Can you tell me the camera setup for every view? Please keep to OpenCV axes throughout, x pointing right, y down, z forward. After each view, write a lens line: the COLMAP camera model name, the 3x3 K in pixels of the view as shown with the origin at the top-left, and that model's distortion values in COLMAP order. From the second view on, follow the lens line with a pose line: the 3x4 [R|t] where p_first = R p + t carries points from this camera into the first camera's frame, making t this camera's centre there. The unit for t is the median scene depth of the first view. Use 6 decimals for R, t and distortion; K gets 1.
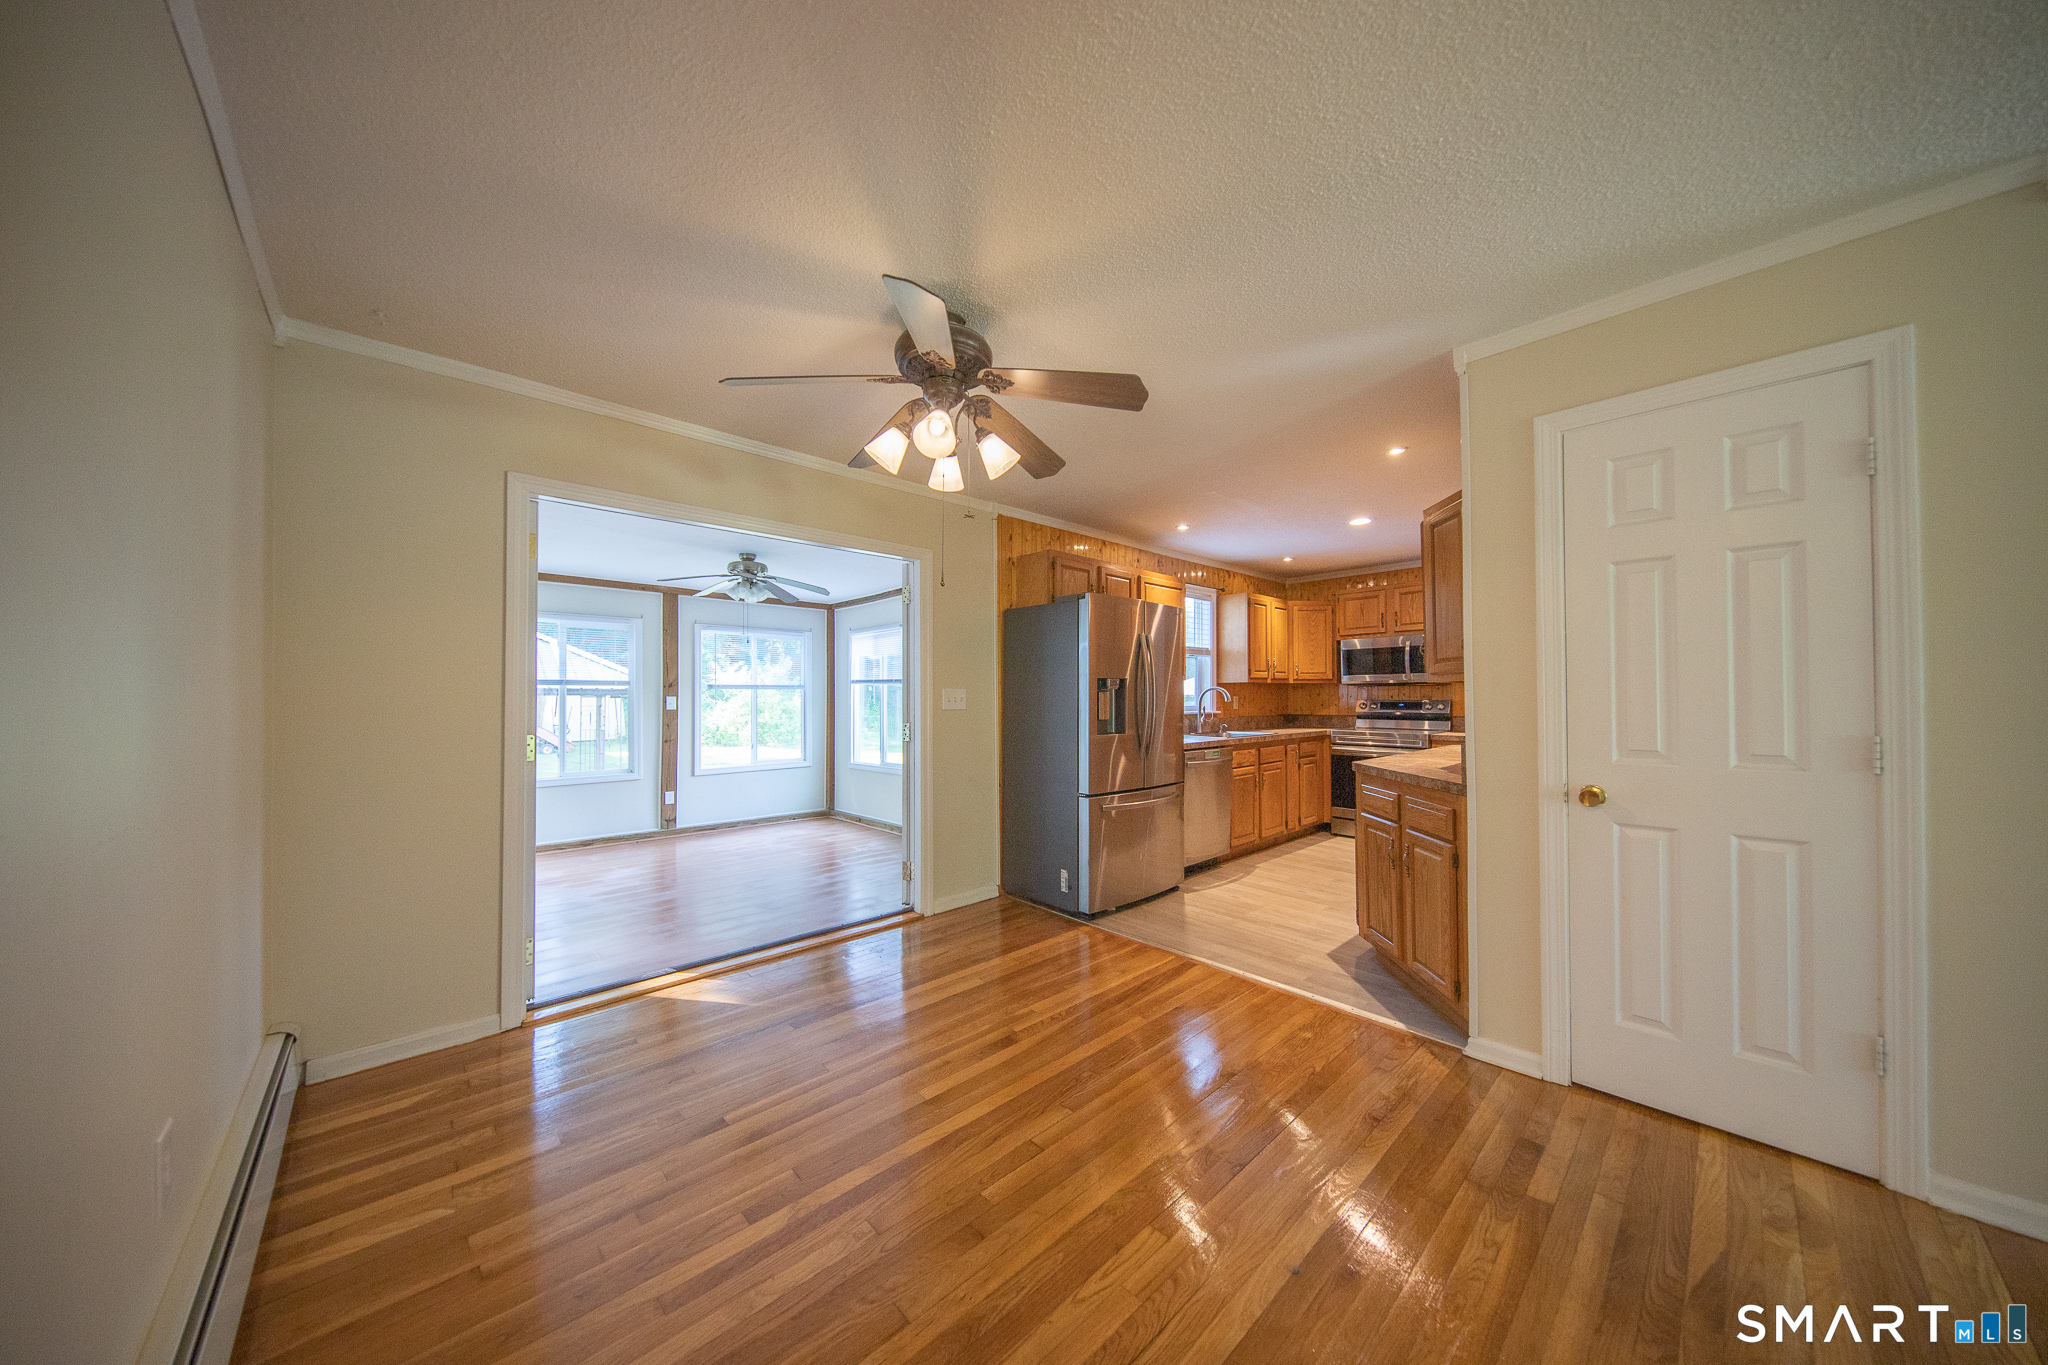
lens RADIAL K [[664.5, 0, 1028.9], [0, 664.5, 689.4], [0, 0, 1]] dist [0.009875, -0.003937]
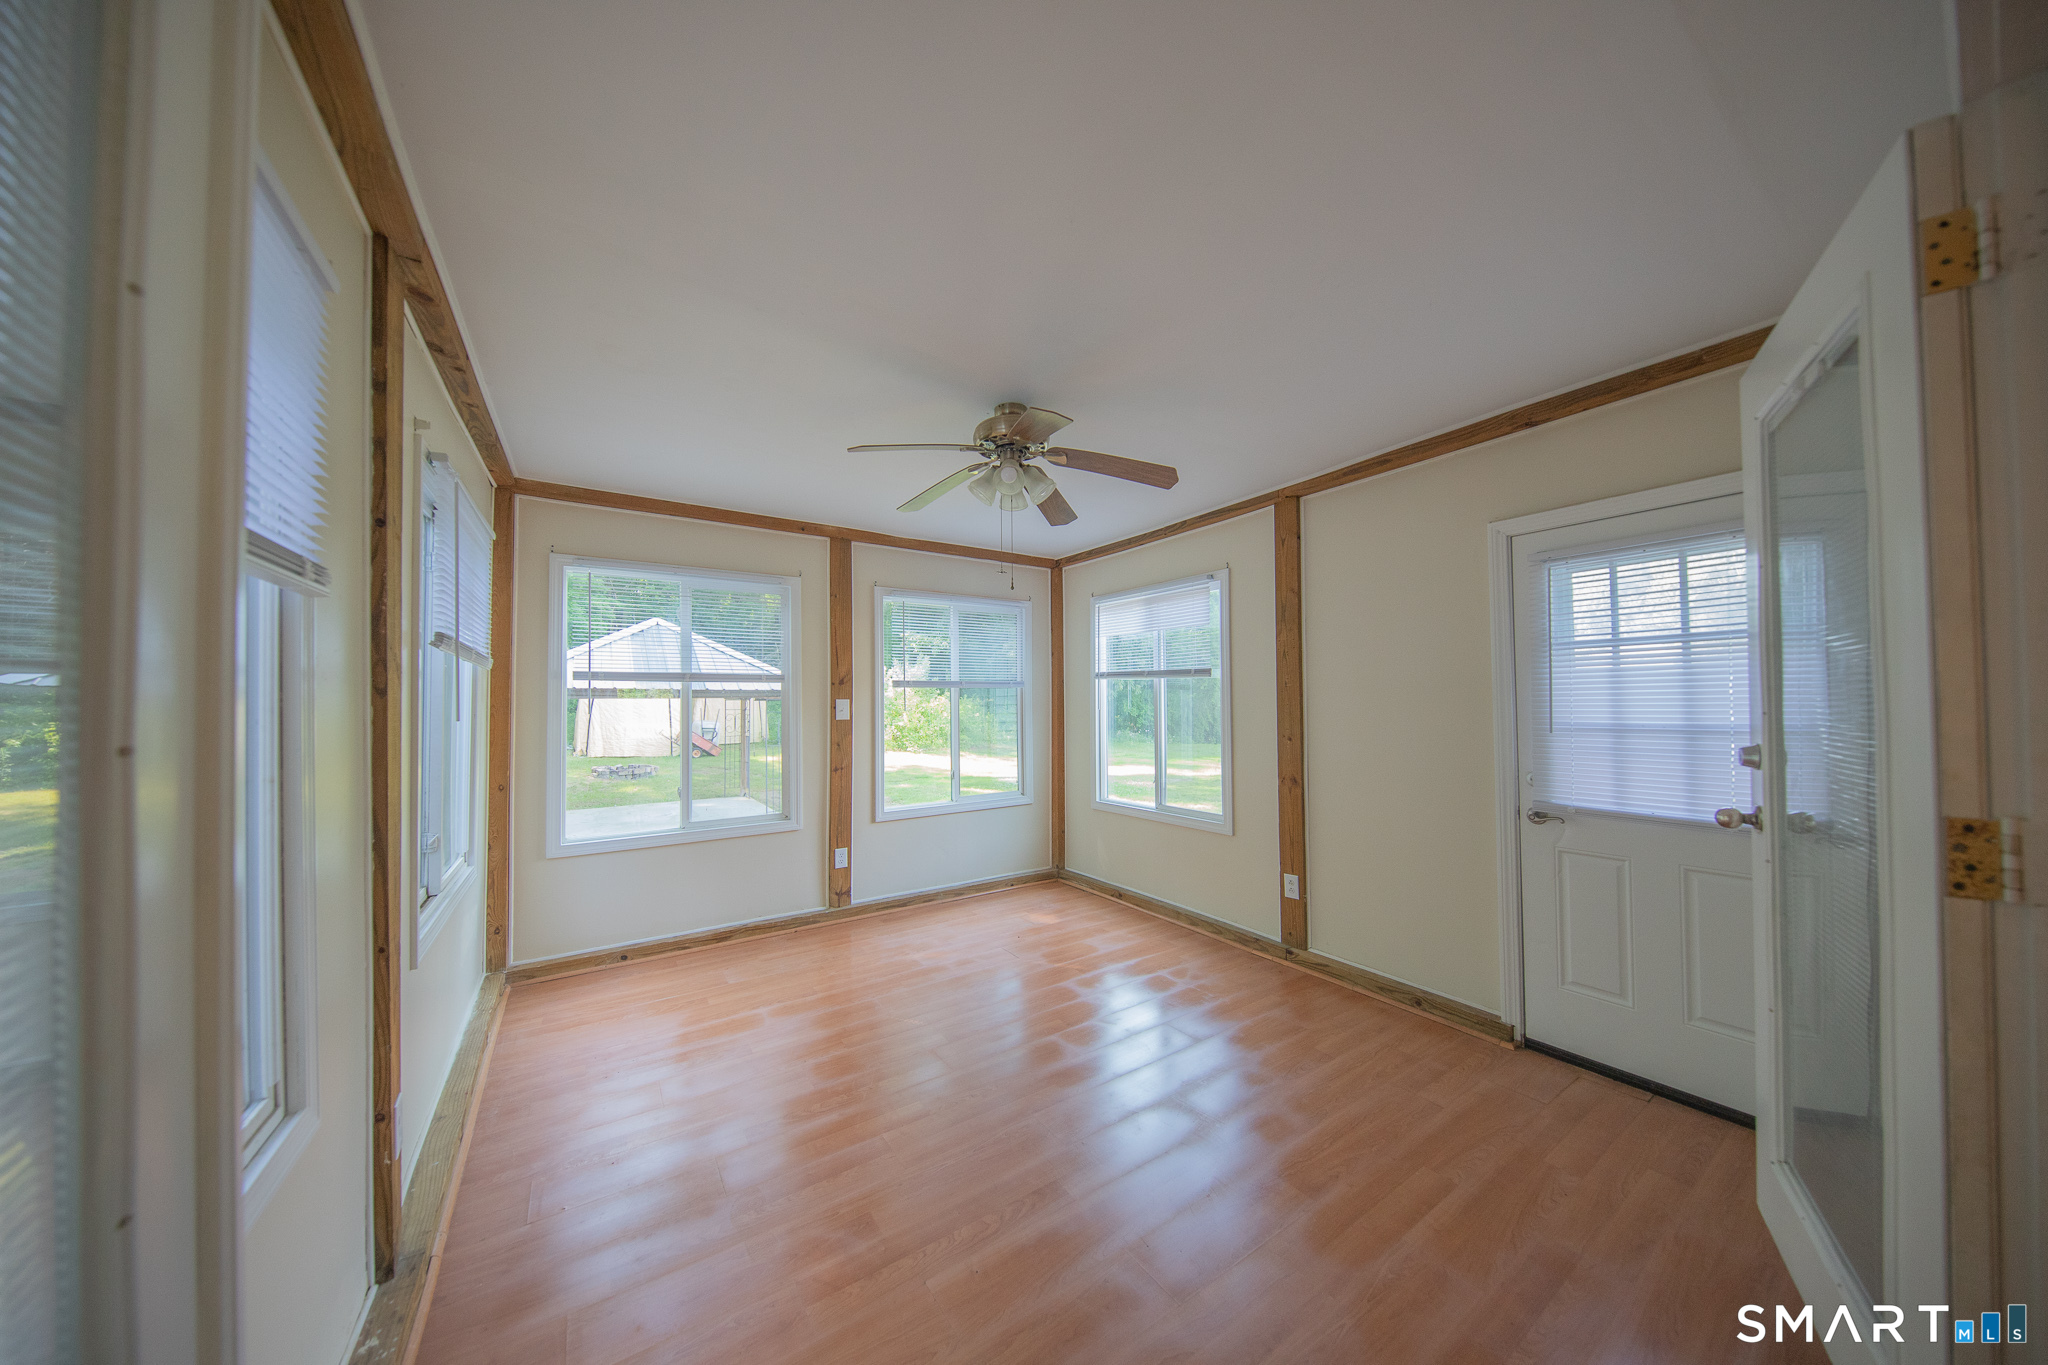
lens RADIAL K [[648.5, 0, 1026.5], [0, 648.5, 690.4], [0, 0, 1]] dist [0.005246, -0.004858]
pose [[0.986590, -0.004806, -0.163146, -0.251920], [0.004658, 0.999988, -0.001291, 0.003900], [0.163150, 0.000514, 0.986601, 0.400249]]
